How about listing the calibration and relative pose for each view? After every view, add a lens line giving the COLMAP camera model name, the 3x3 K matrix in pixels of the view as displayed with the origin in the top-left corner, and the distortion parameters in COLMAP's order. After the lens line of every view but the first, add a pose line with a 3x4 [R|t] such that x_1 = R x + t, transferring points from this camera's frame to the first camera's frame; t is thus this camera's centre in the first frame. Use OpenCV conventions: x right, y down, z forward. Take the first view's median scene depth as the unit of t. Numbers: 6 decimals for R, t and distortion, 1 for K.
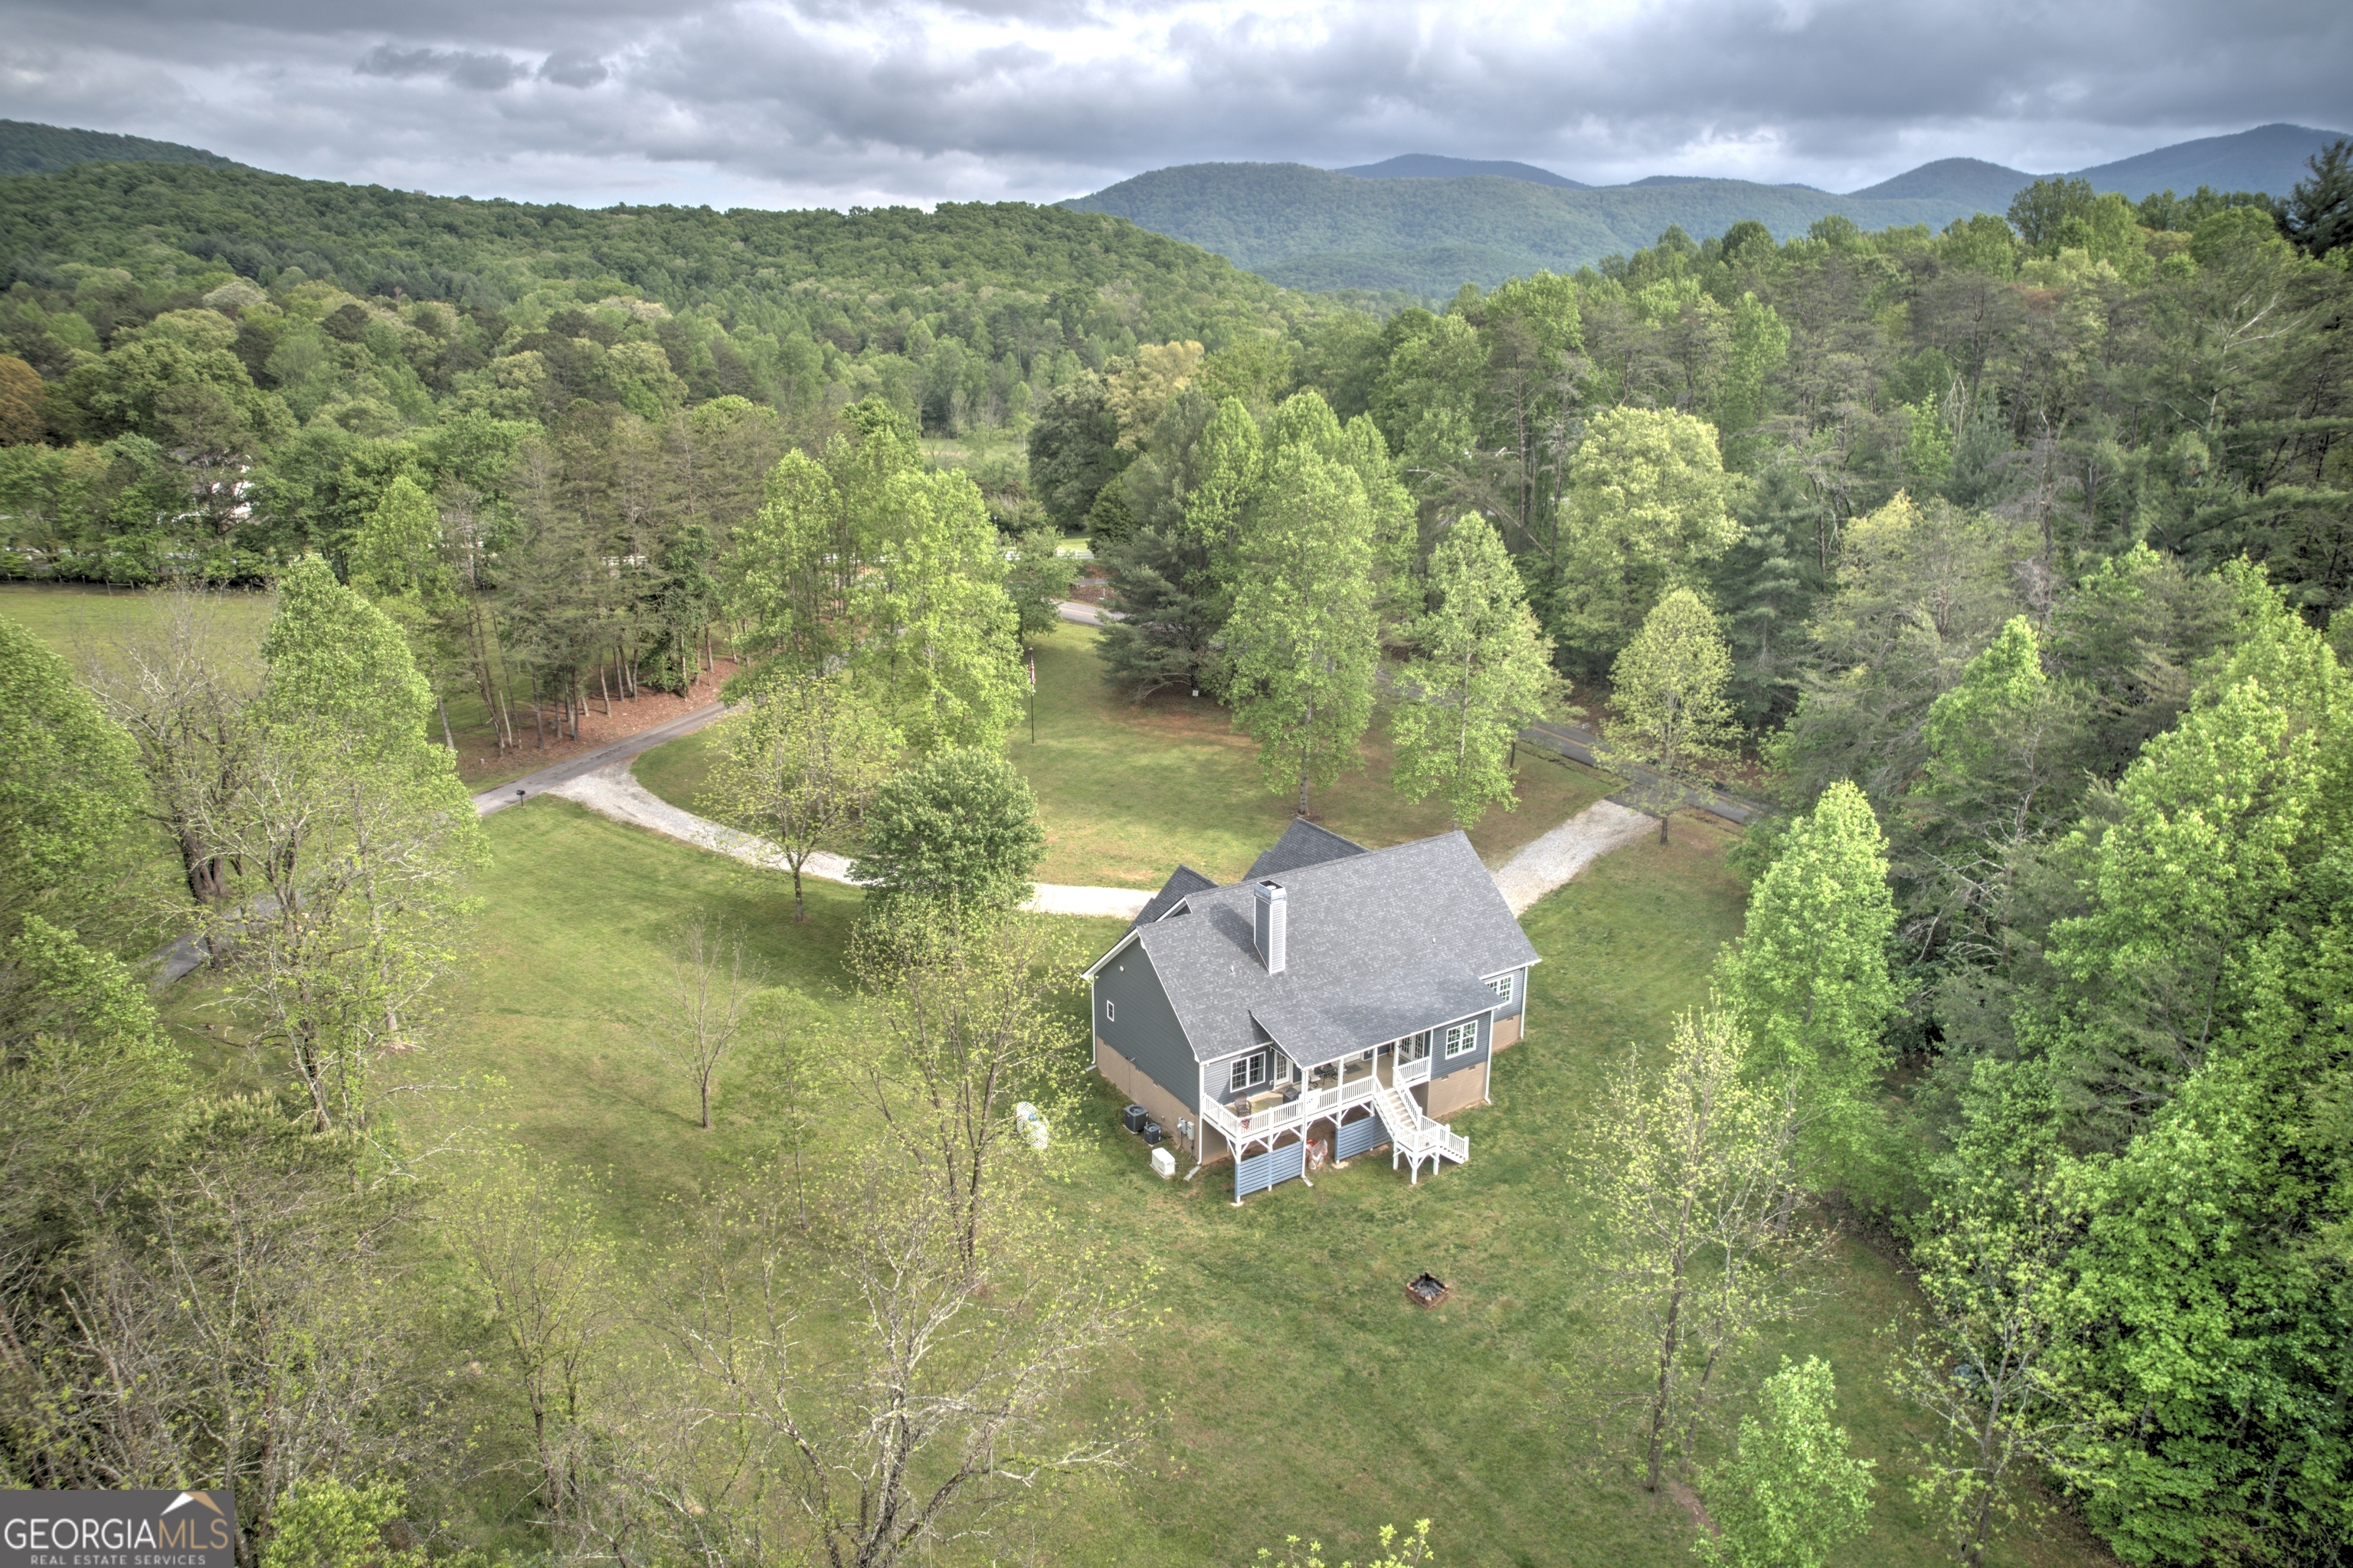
lens RADIAL K [[1543.0, 0, 1177.9], [0, 1543.0, 744.7], [0, 0, 1]] dist [-0.071984, 0.074145]
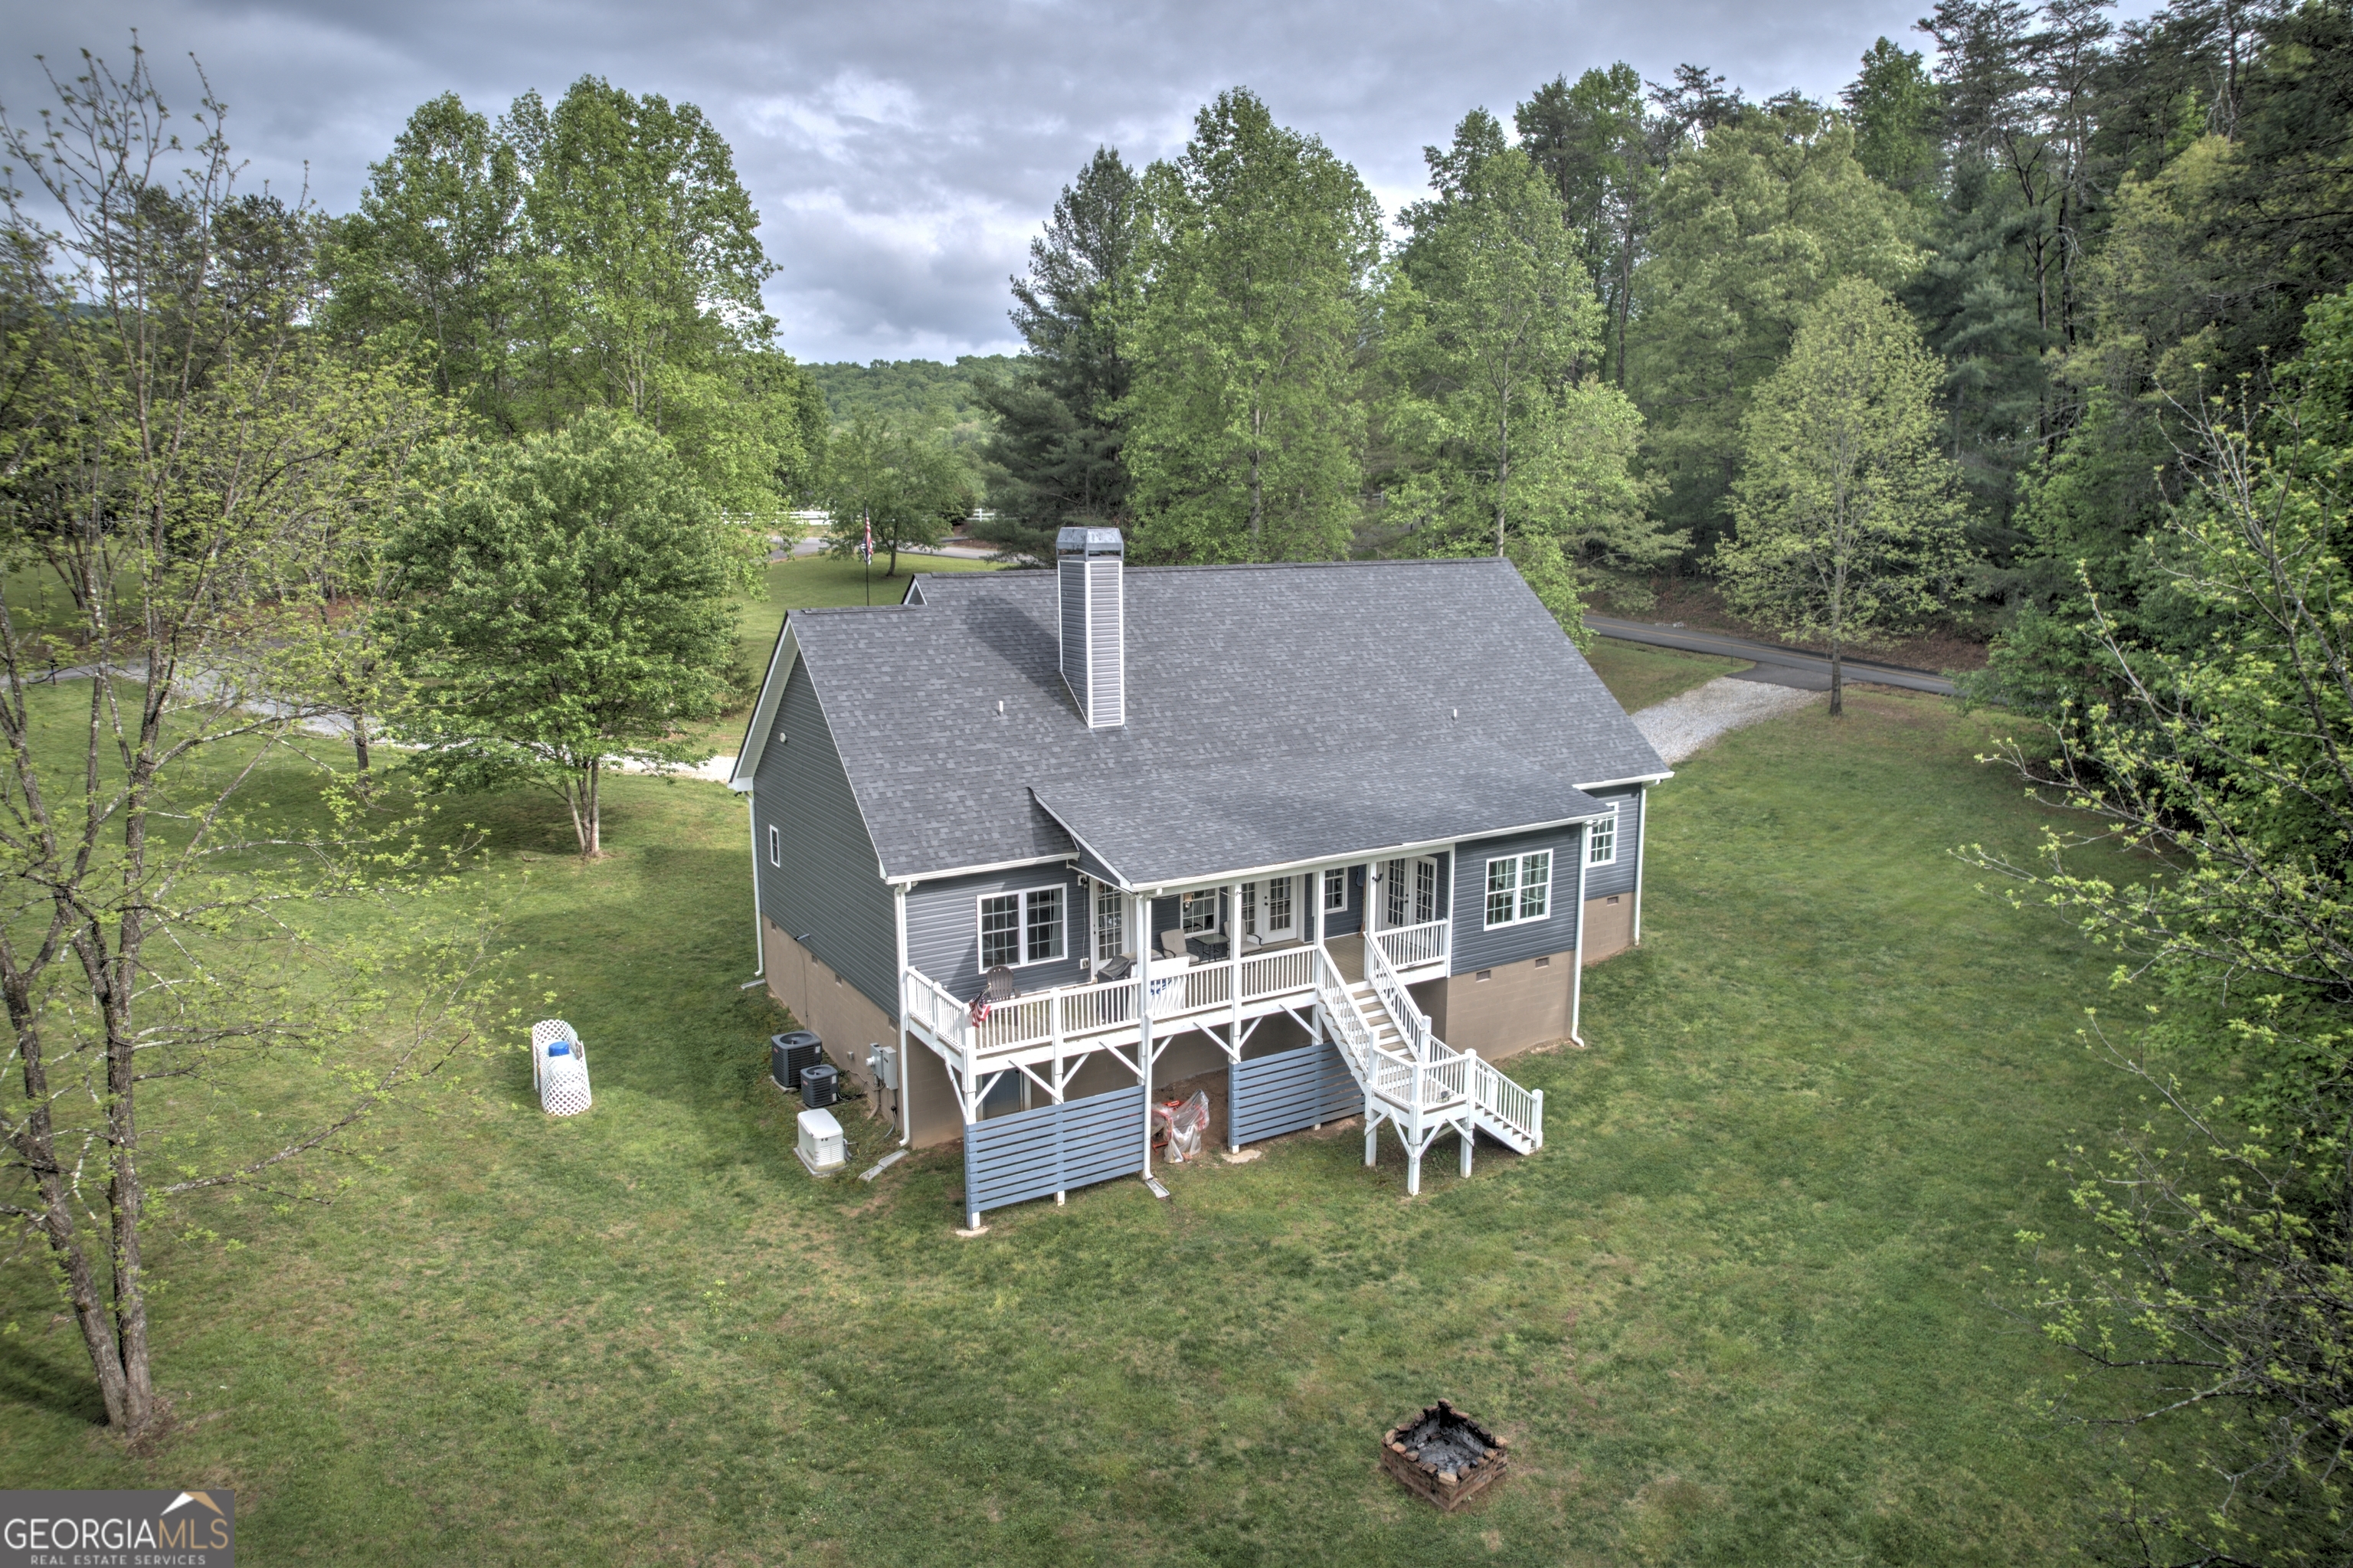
lens RADIAL K [[1543.0, 0, 1177.9], [0, 1543.0, 744.7], [0, 0, 1]] dist [-0.071984, 0.074145]
pose [[0.999814, 0.001017, -0.019251, 0.097233], [-0.003217, 0.993407, -0.114598, 0.211350], [0.019007, 0.114638, 0.993225, 0.568680]]
